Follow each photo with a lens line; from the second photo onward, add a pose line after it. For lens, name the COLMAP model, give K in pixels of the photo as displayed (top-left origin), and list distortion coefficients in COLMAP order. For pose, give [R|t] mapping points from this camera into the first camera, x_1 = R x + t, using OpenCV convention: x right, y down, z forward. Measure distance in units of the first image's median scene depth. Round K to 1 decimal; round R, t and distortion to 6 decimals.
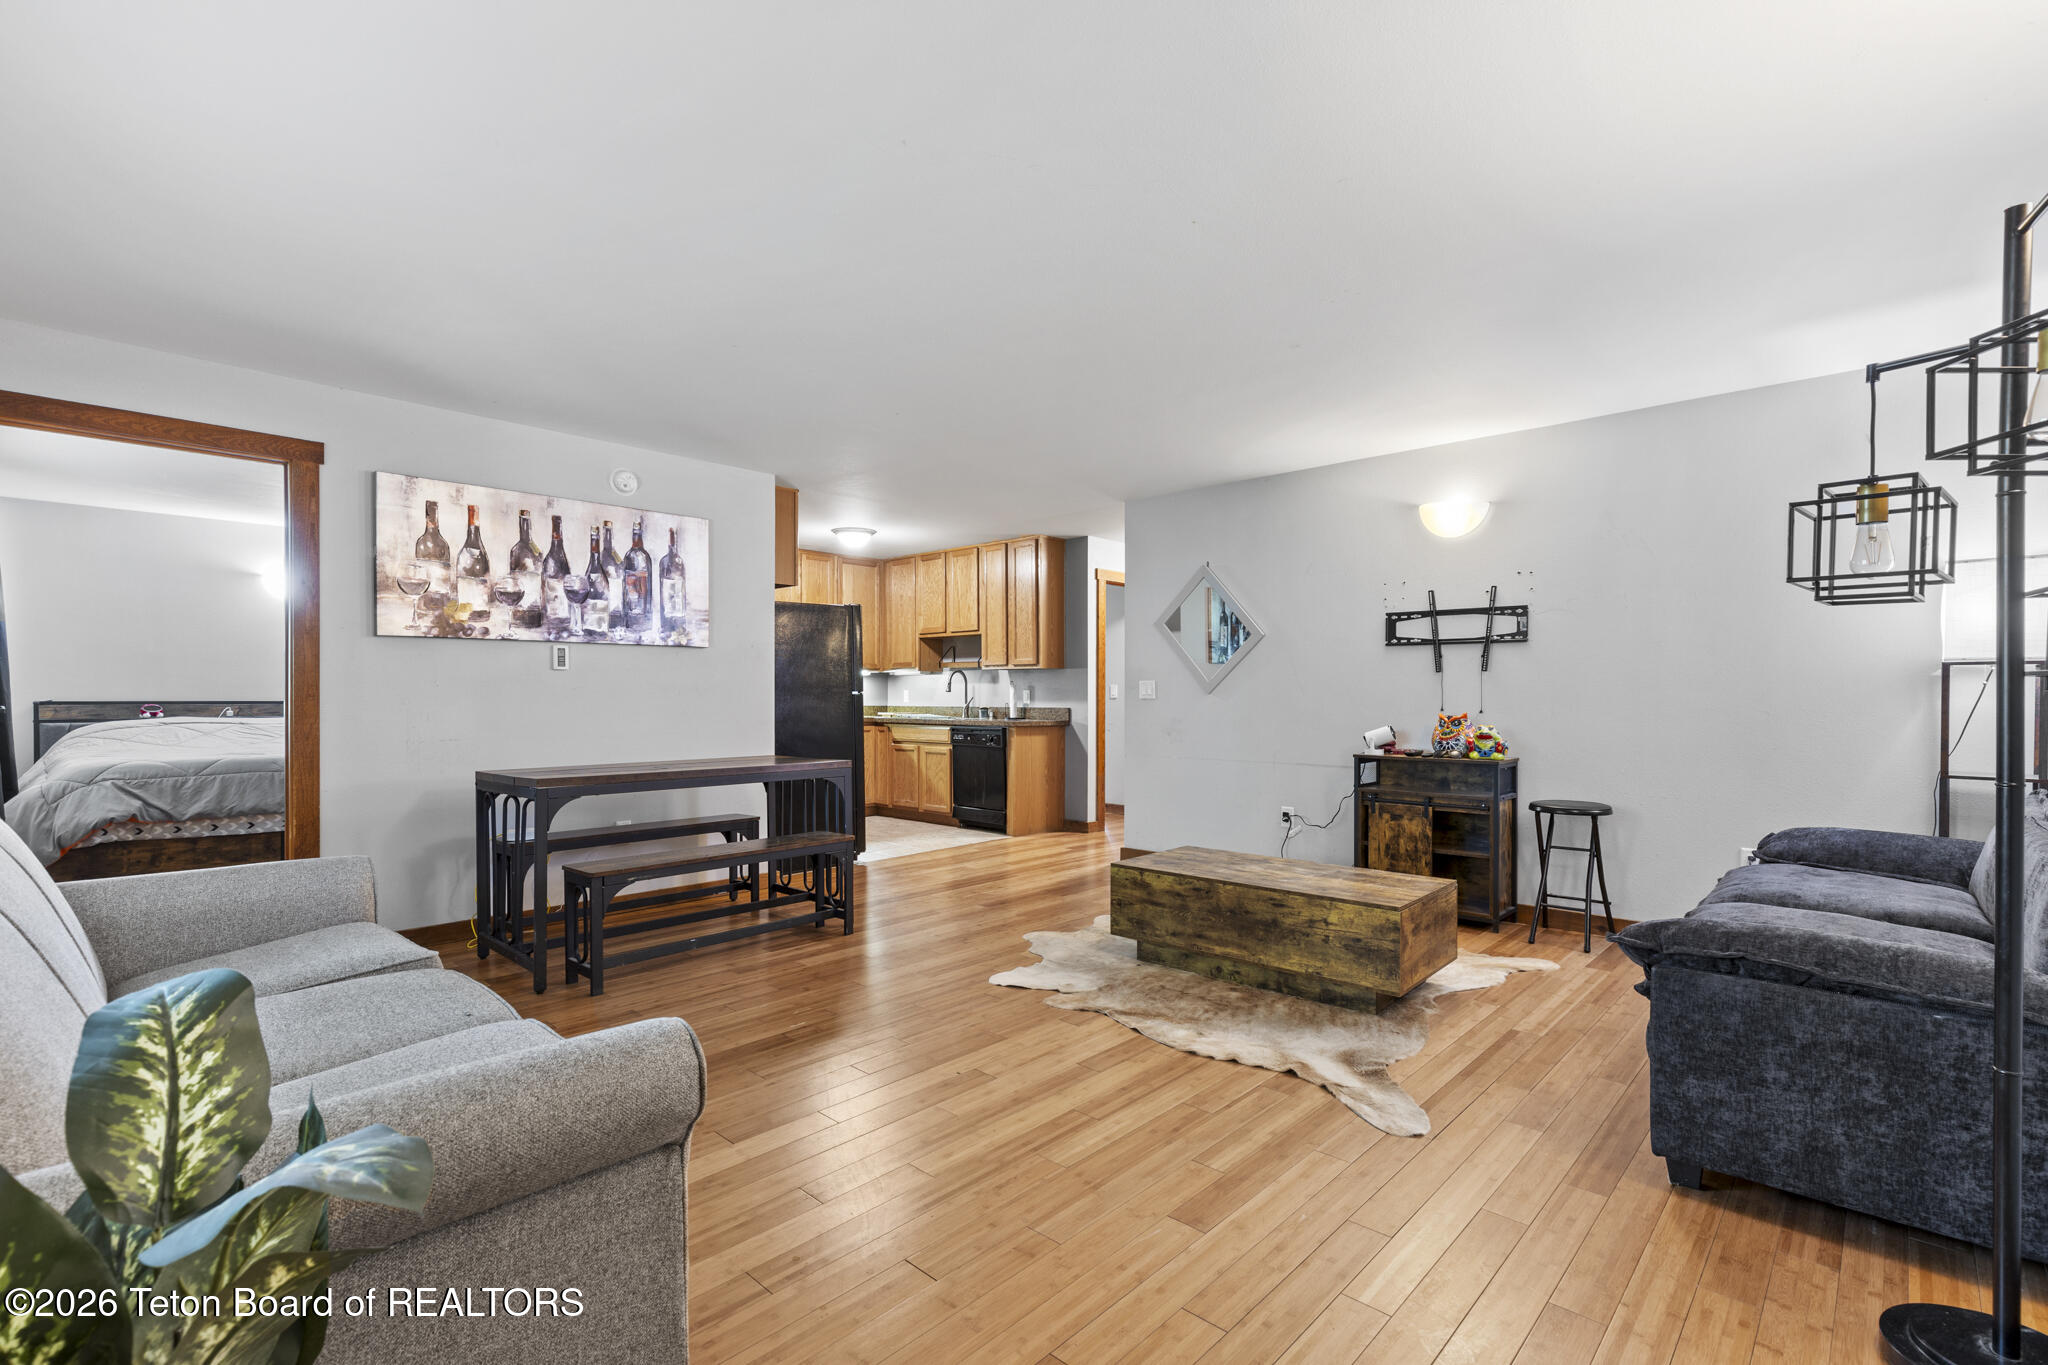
lens RADIAL K [[923.9, 0, 1018.1], [0, 923.9, 691.6], [0, 0, 1]] dist [0.005390, -0.001291]
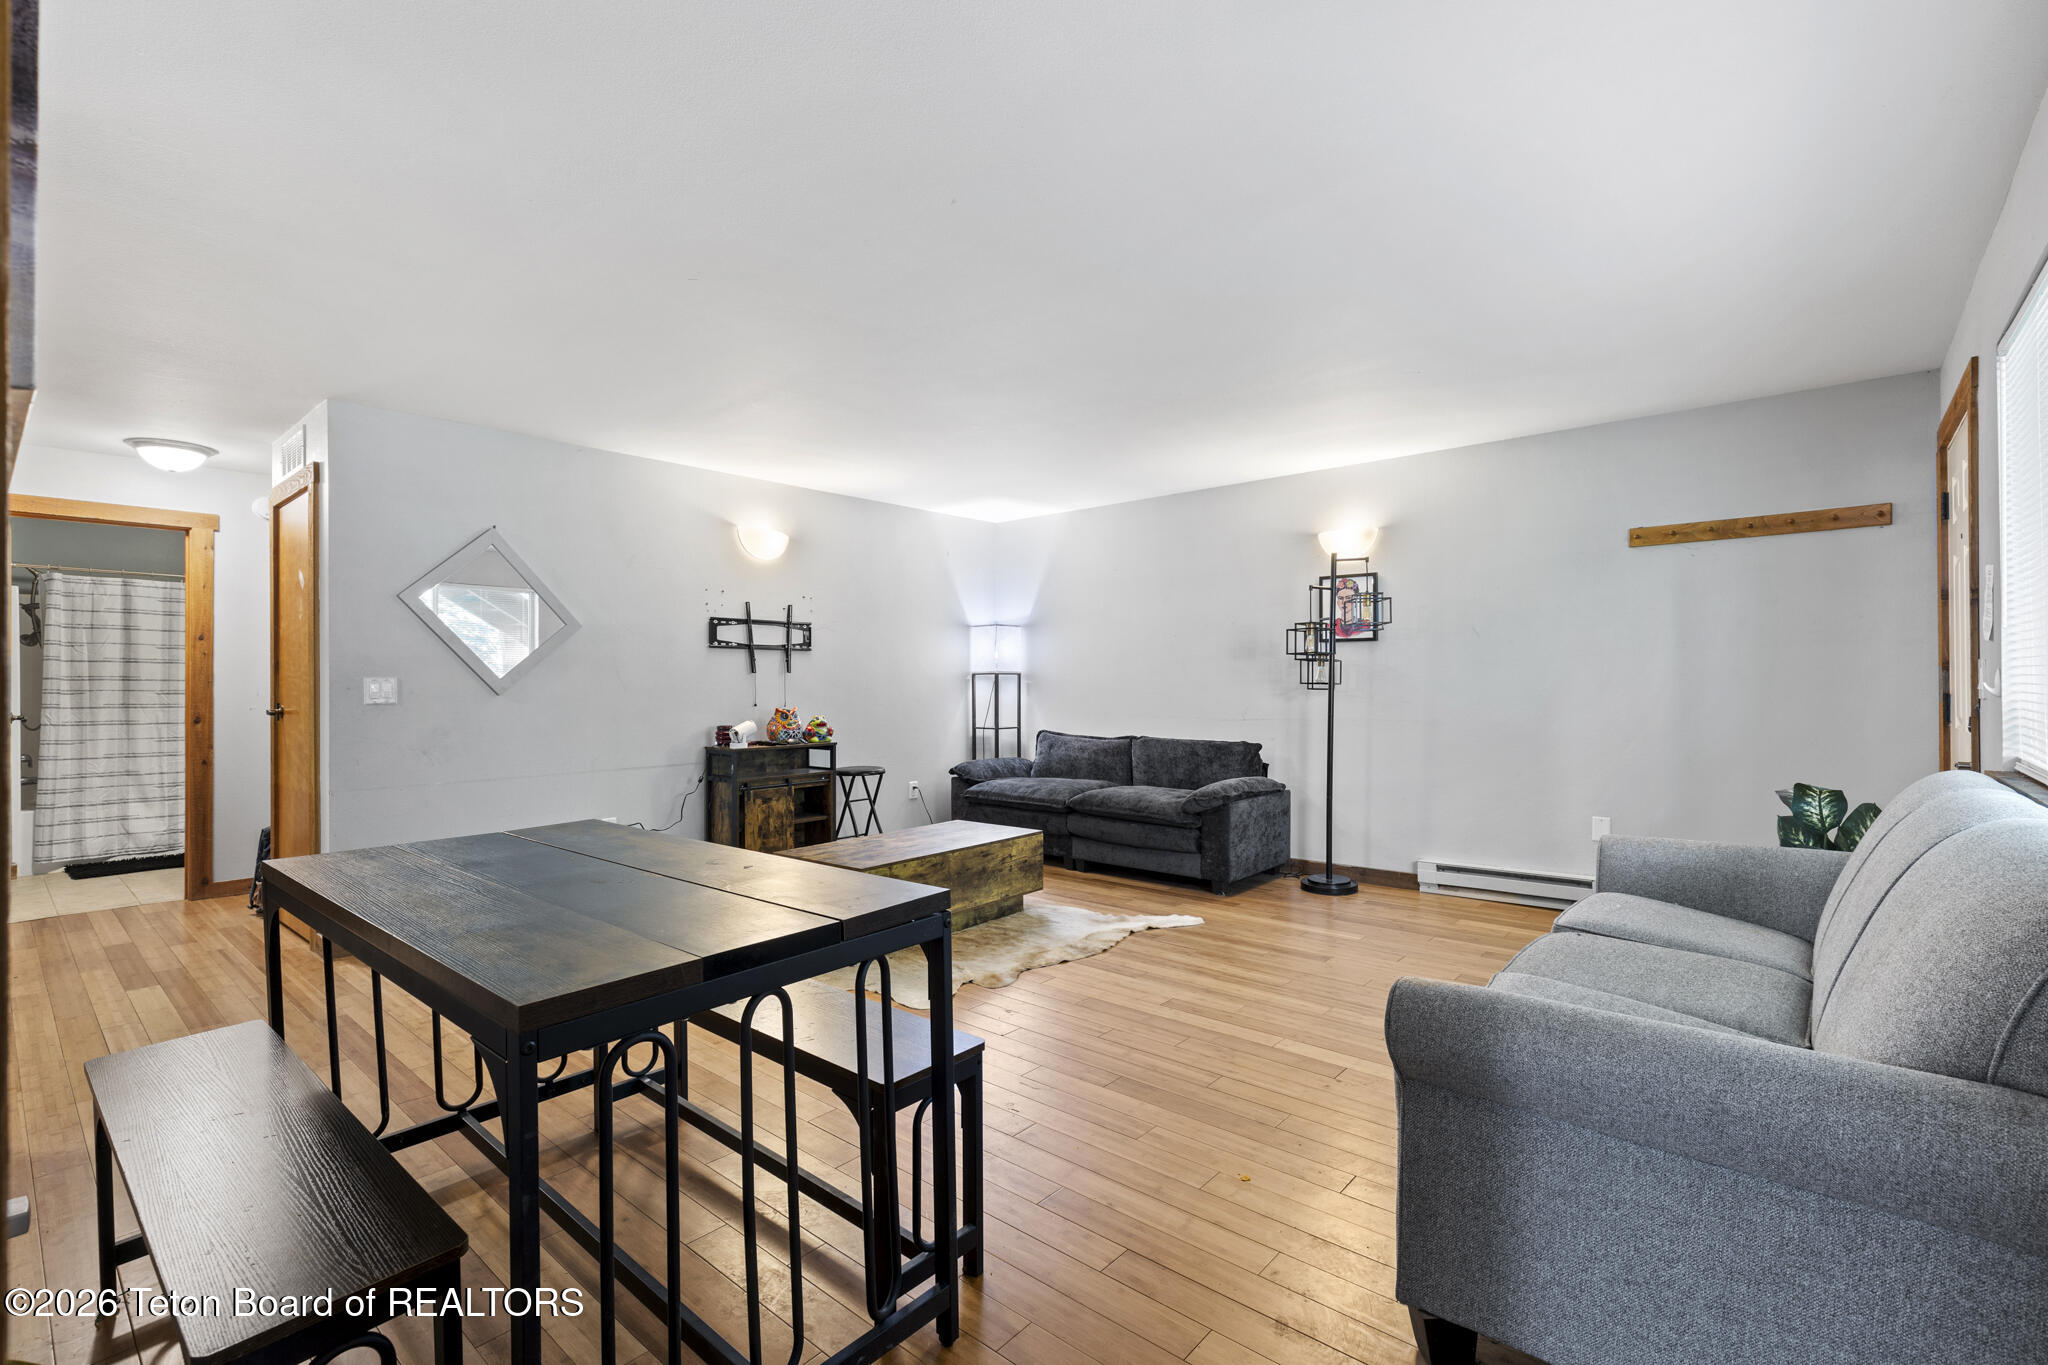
lens RADIAL K [[923.9, 0, 1032.6], [0, 923.9, 681.4], [0, 0, 1]] dist [0.005390, -0.001291]
pose [[-0.054917, -0.002663, 0.998487, -0.753769], [0.004813, 0.999984, 0.002932, -0.012531], [-0.998479, 0.004967, -0.054903, 0.744157]]
